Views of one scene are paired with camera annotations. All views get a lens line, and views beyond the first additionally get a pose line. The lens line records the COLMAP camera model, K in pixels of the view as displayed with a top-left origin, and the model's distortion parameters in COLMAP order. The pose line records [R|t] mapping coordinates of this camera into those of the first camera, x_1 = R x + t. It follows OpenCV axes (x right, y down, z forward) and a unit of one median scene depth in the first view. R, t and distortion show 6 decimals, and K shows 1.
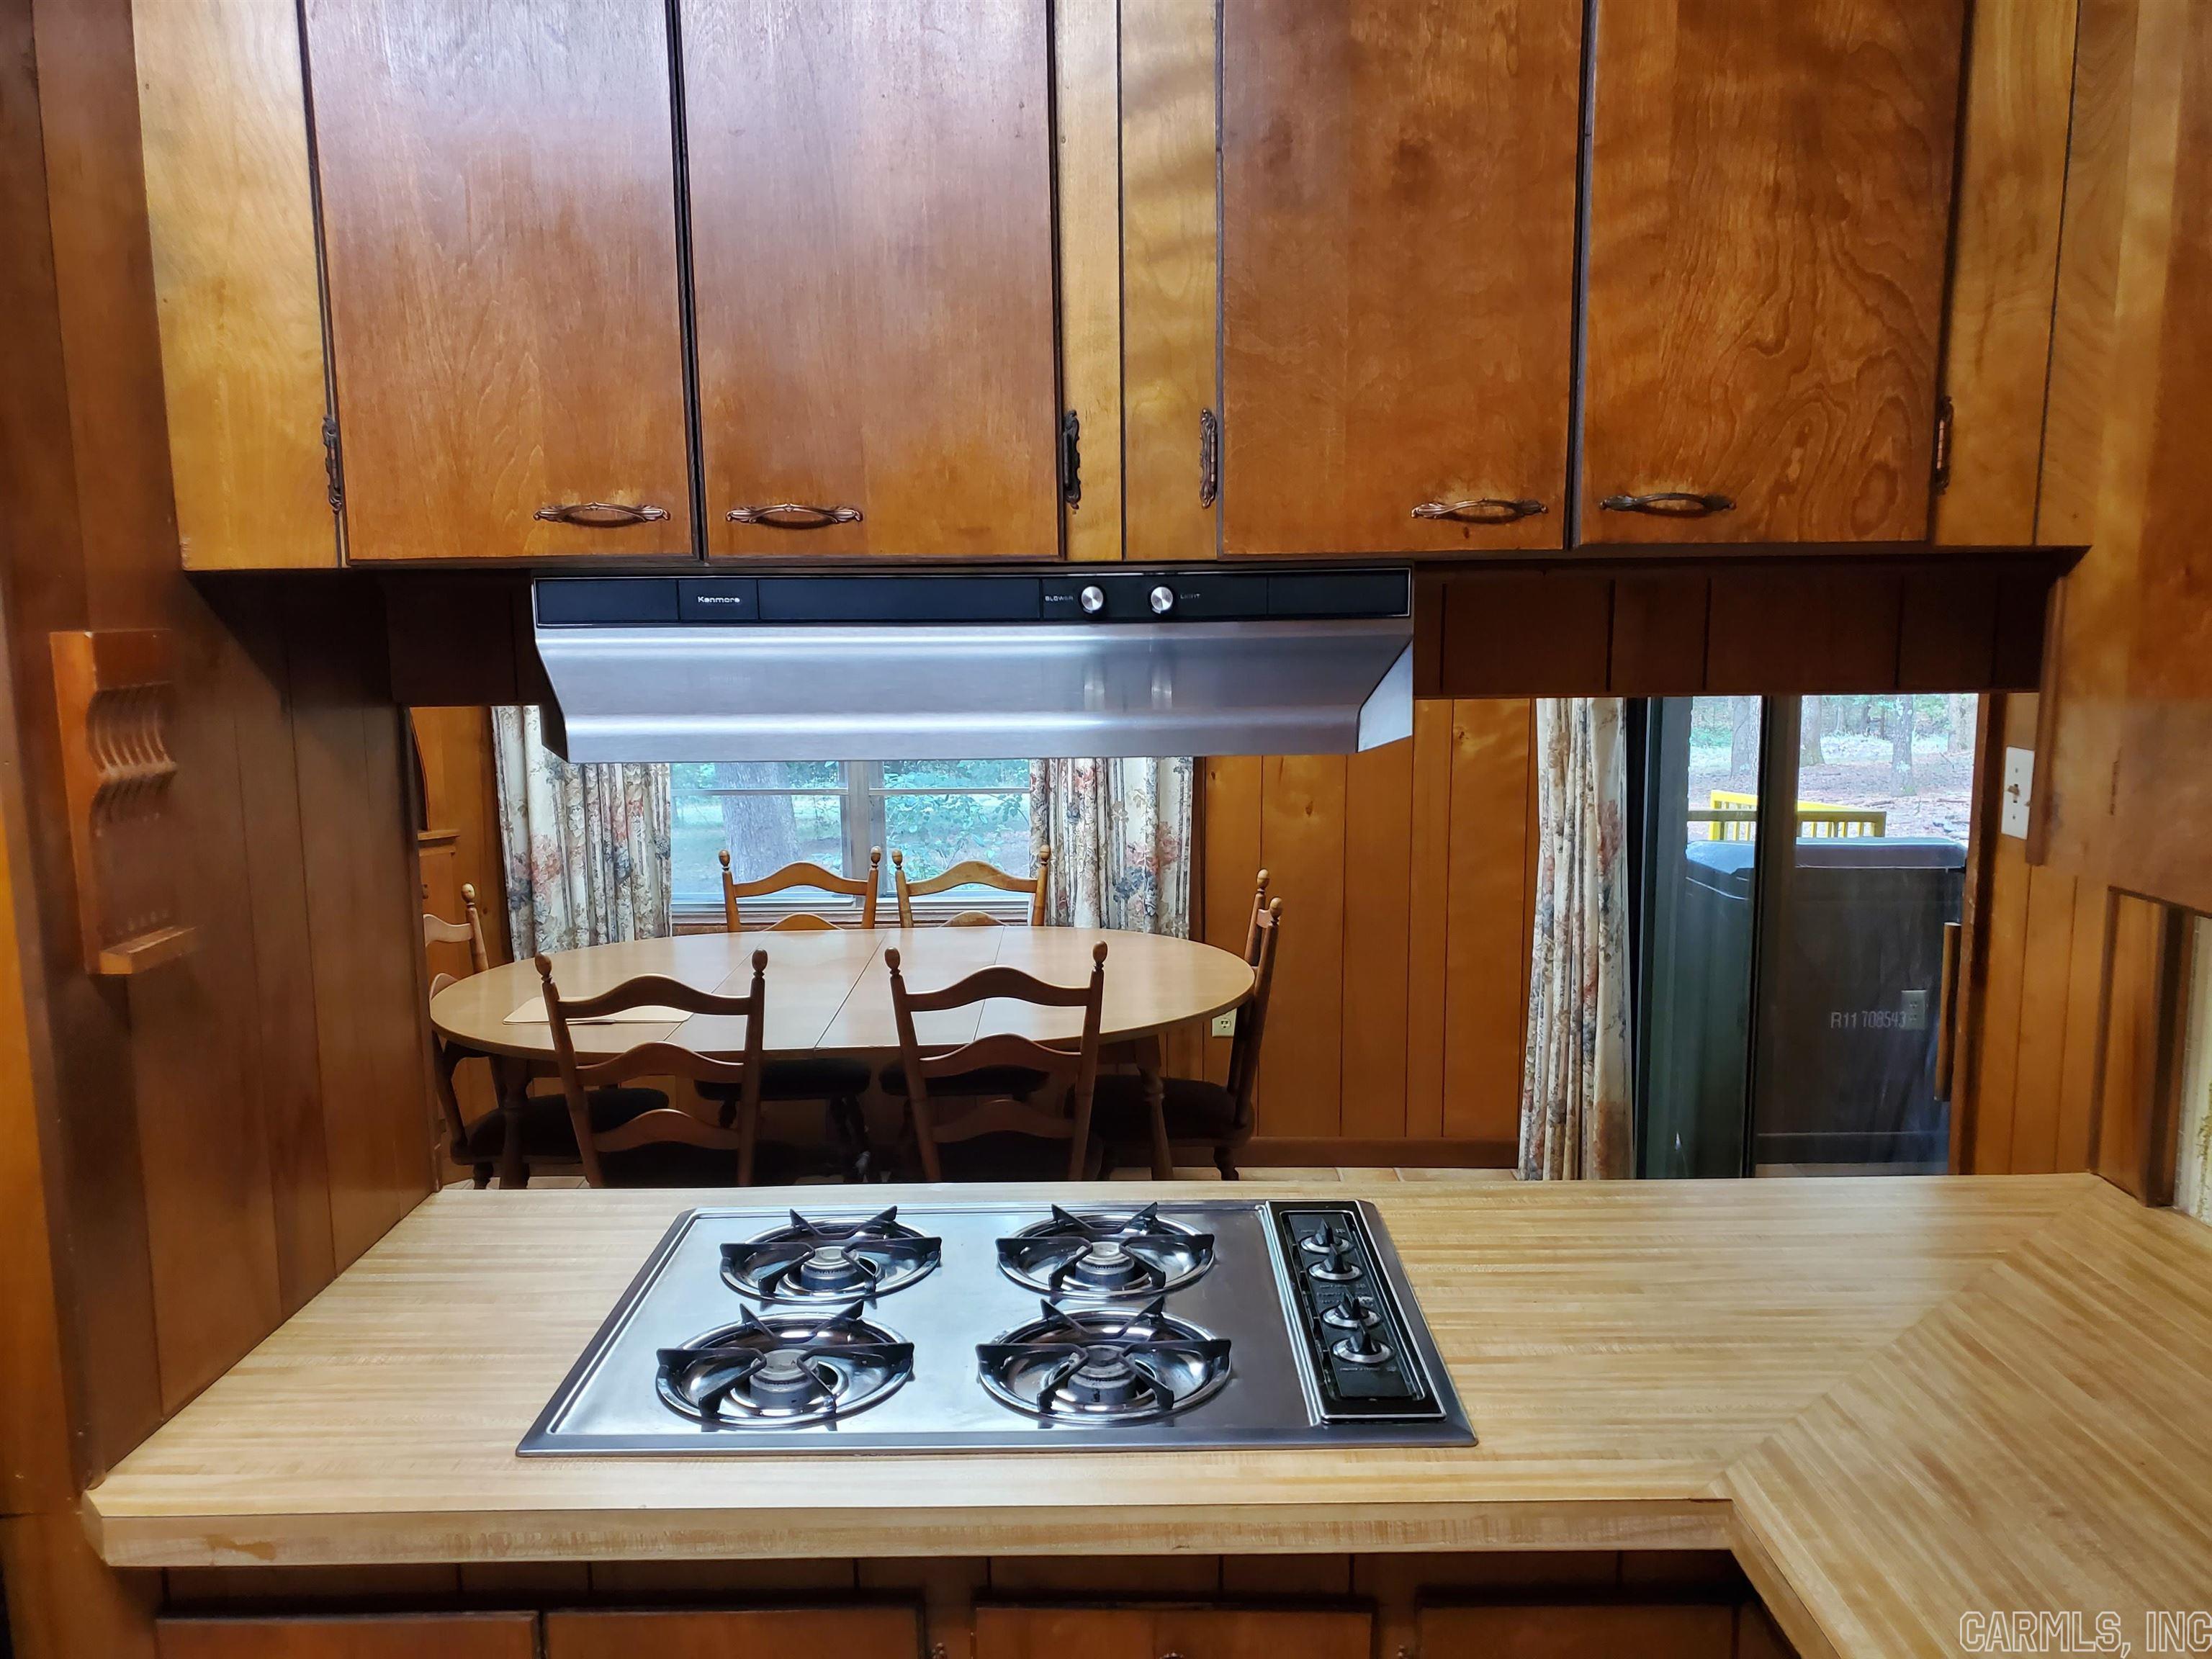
lens RADIAL K [[1735.9, 0, 1121.8], [0, 1735.9, 860.7], [0, 0, 1]] dist [0.045047, -0.043256]
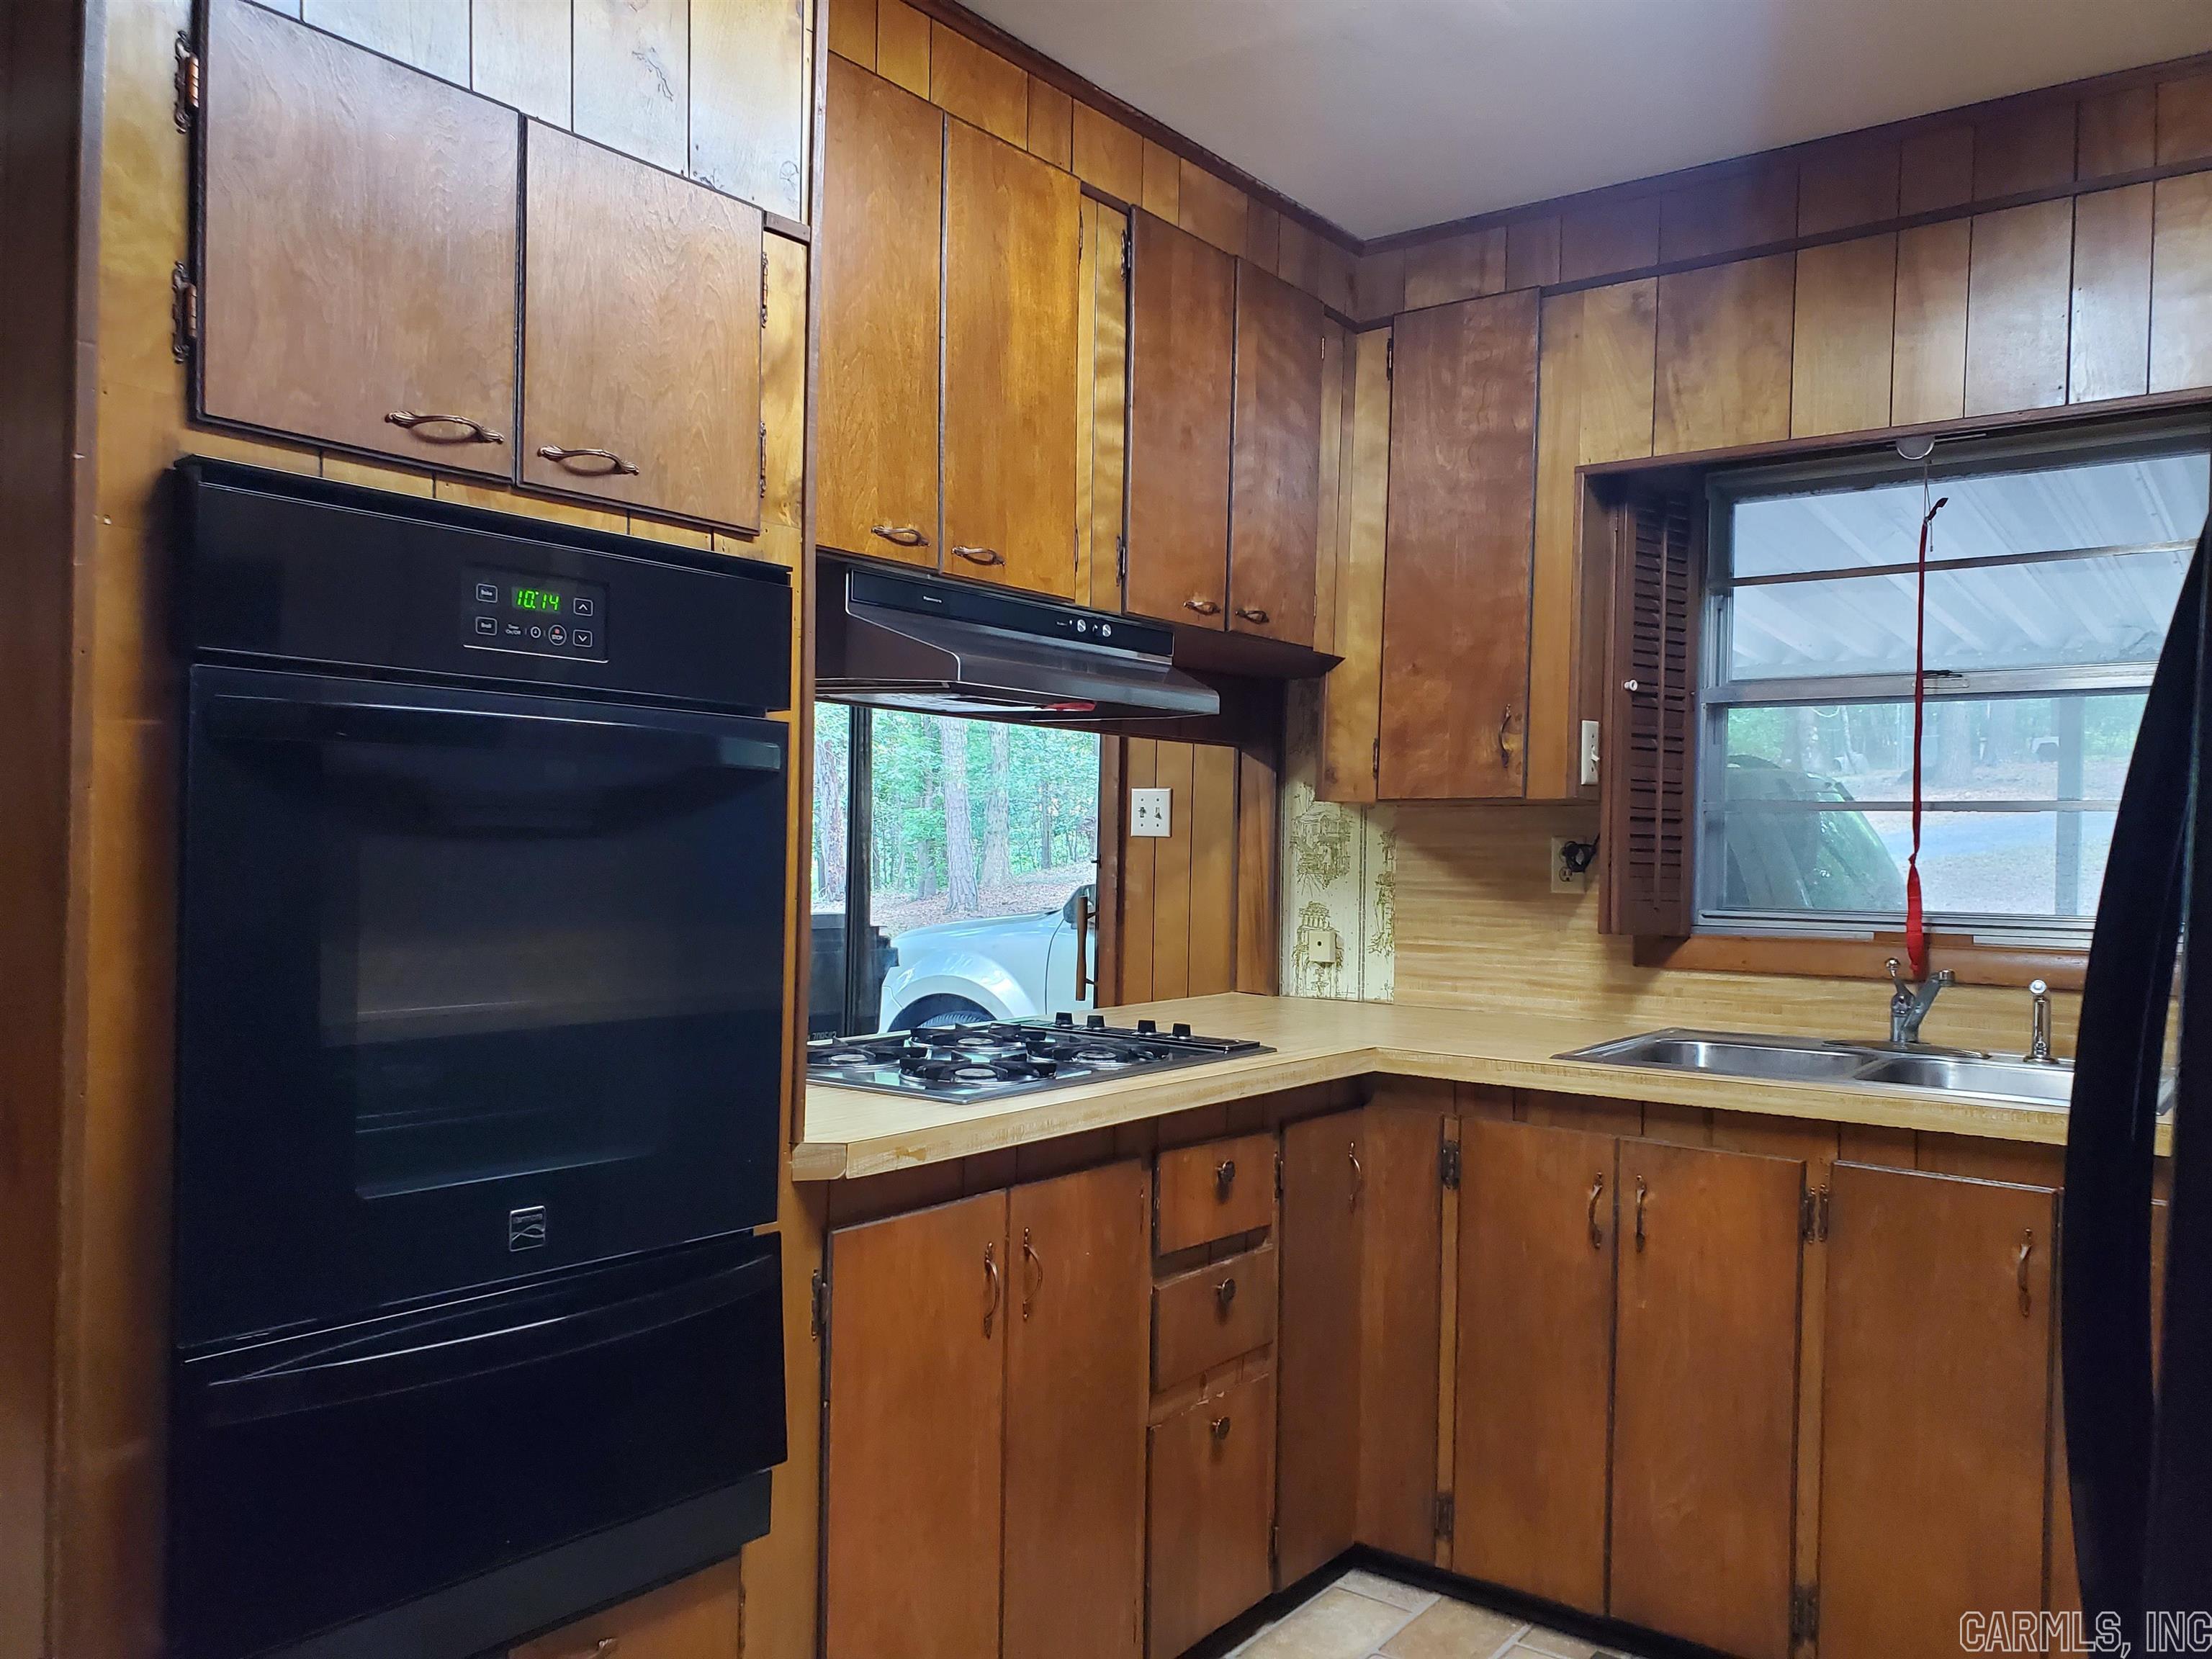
lens RADIAL K [[1735.9, 0, 1088.8], [0, 1735.9, 890.8], [0, 0, 1]] dist [0.045047, -0.043256]
pose [[0.601795, 0.002047, 0.798648, -1.493789], [0.093276, 0.992973, -0.072830, 0.263015], [-0.793185, 0.118323, 0.597375, -0.060018]]
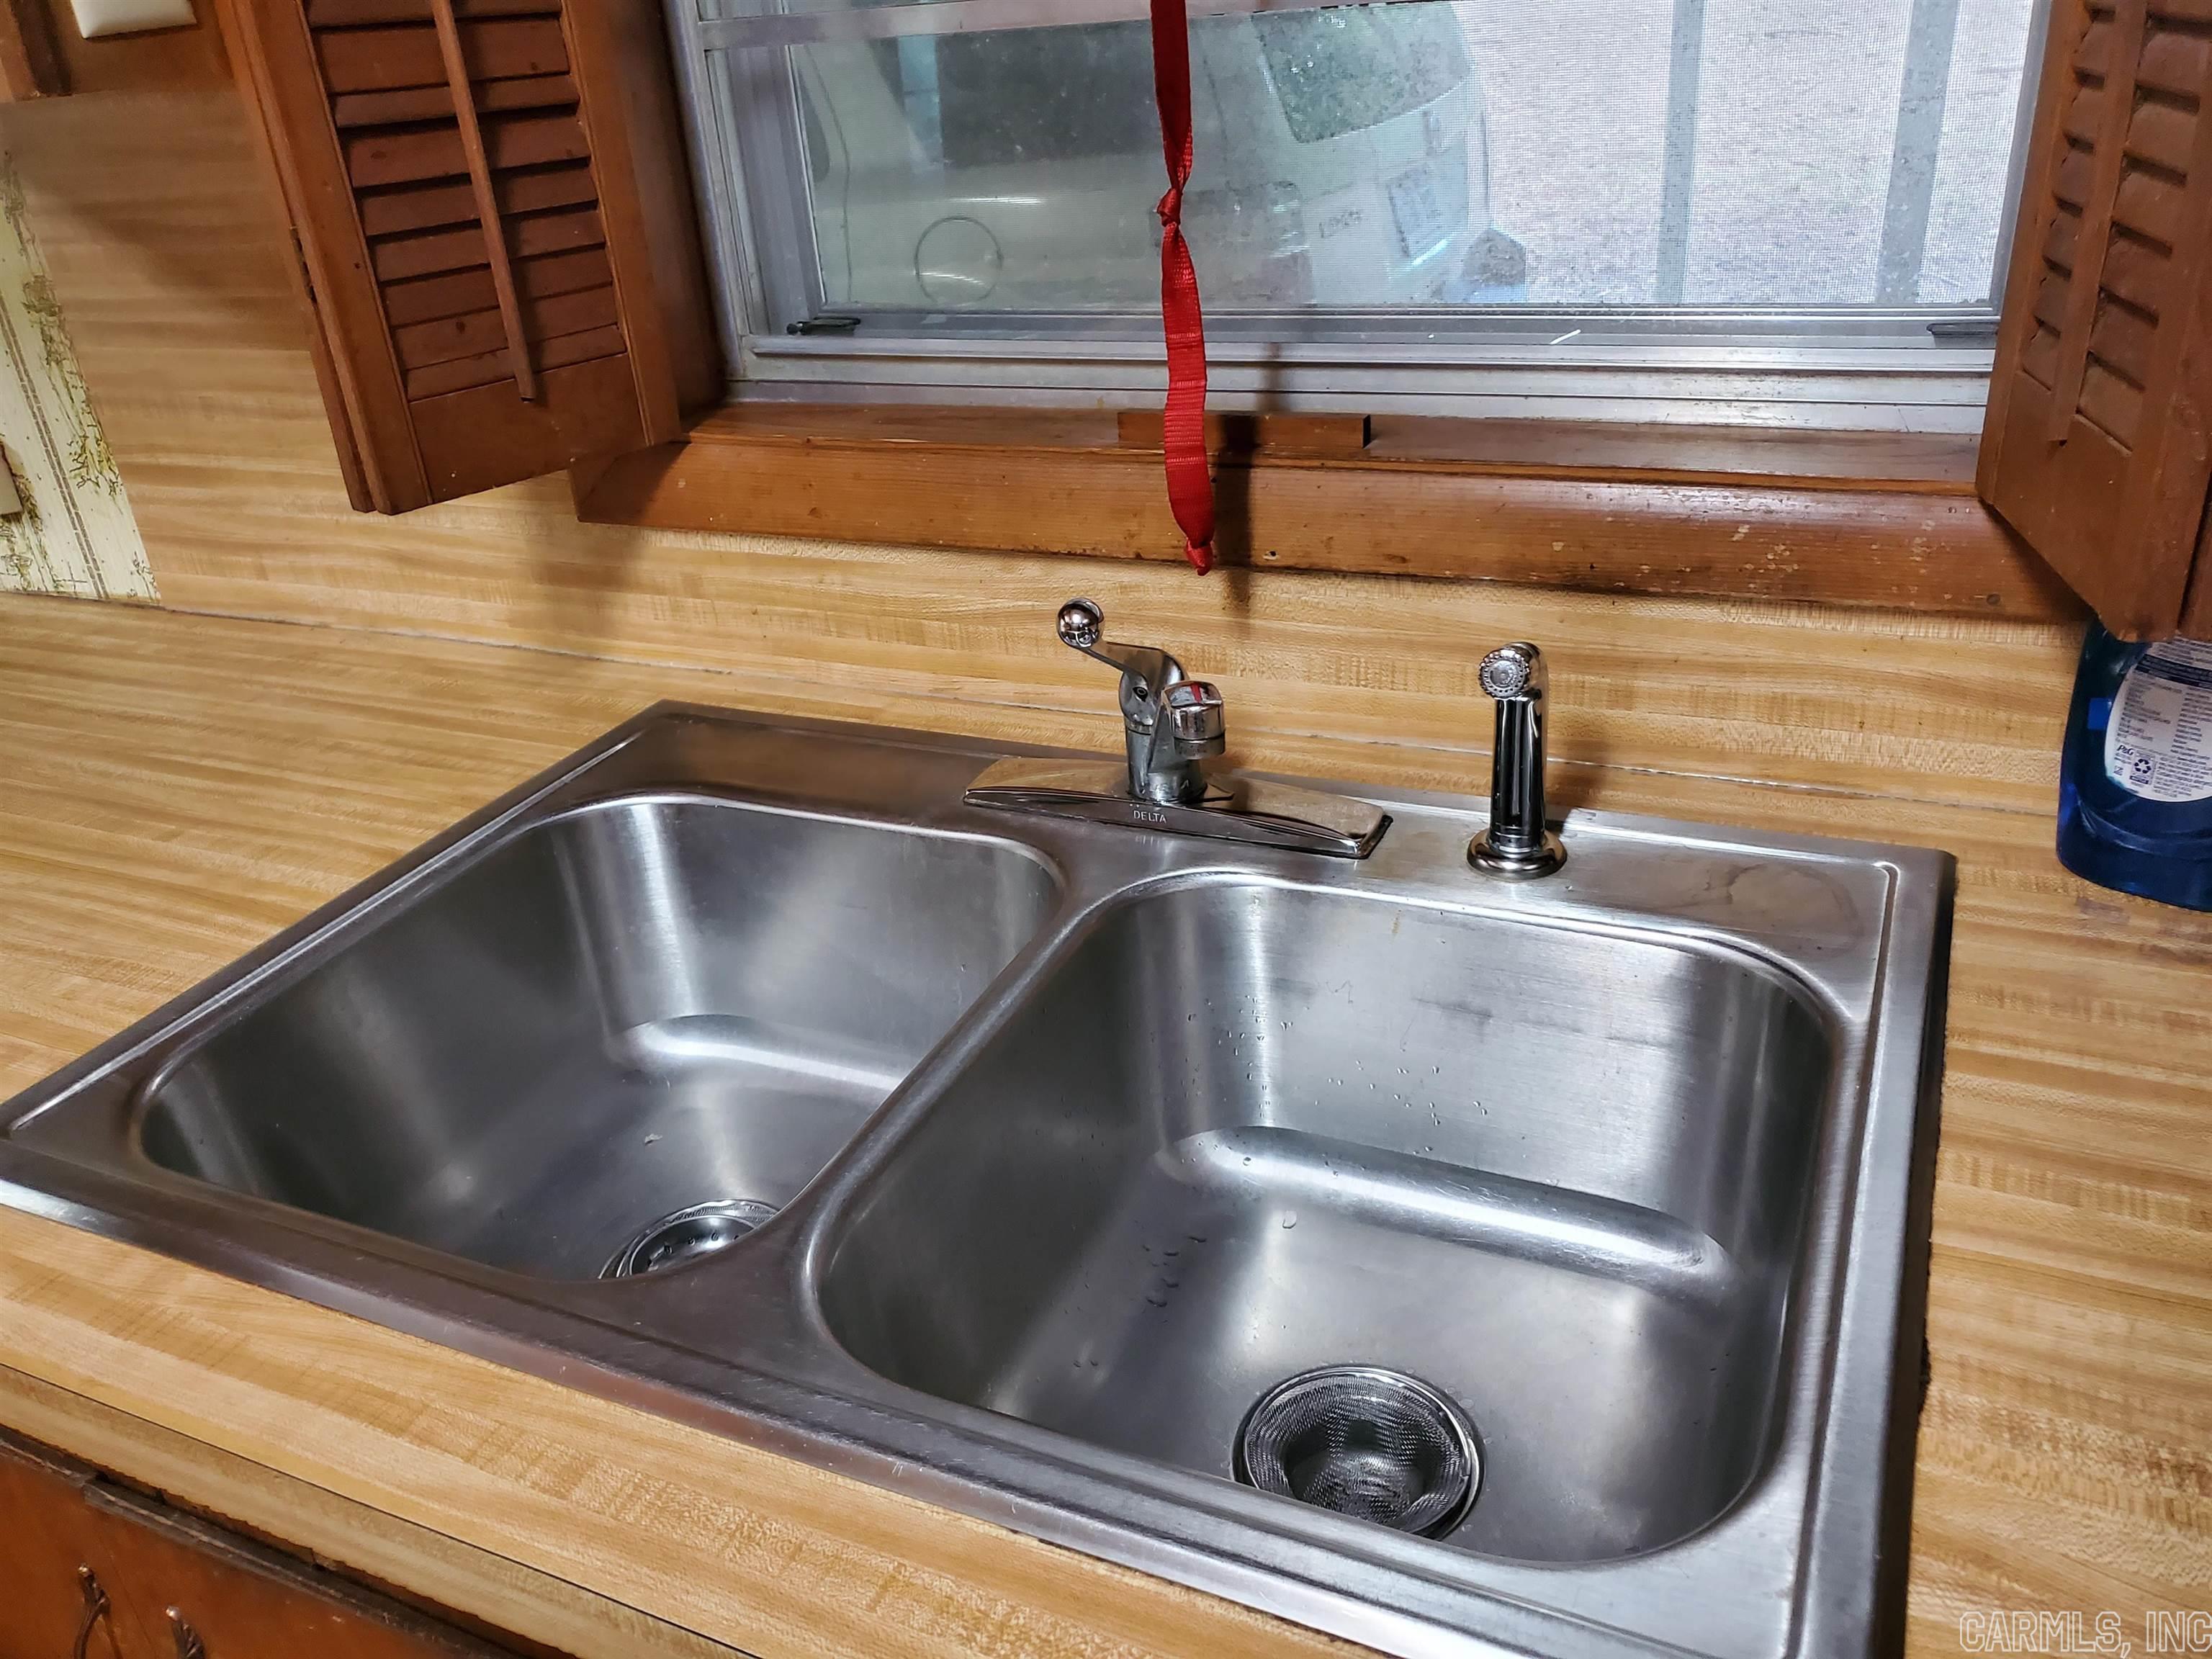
lens RADIAL K [[1735.9, 0, 1088.6], [0, 1735.9, 830.6], [0, 0, 1]] dist [0.045047, -0.043256]
pose [[0.441358, -0.423029, 0.791359, 0.138414], [0.208867, 0.906111, 0.367881, 0.134080], [-0.872684, 0.002921, 0.488277, 0.113771]]
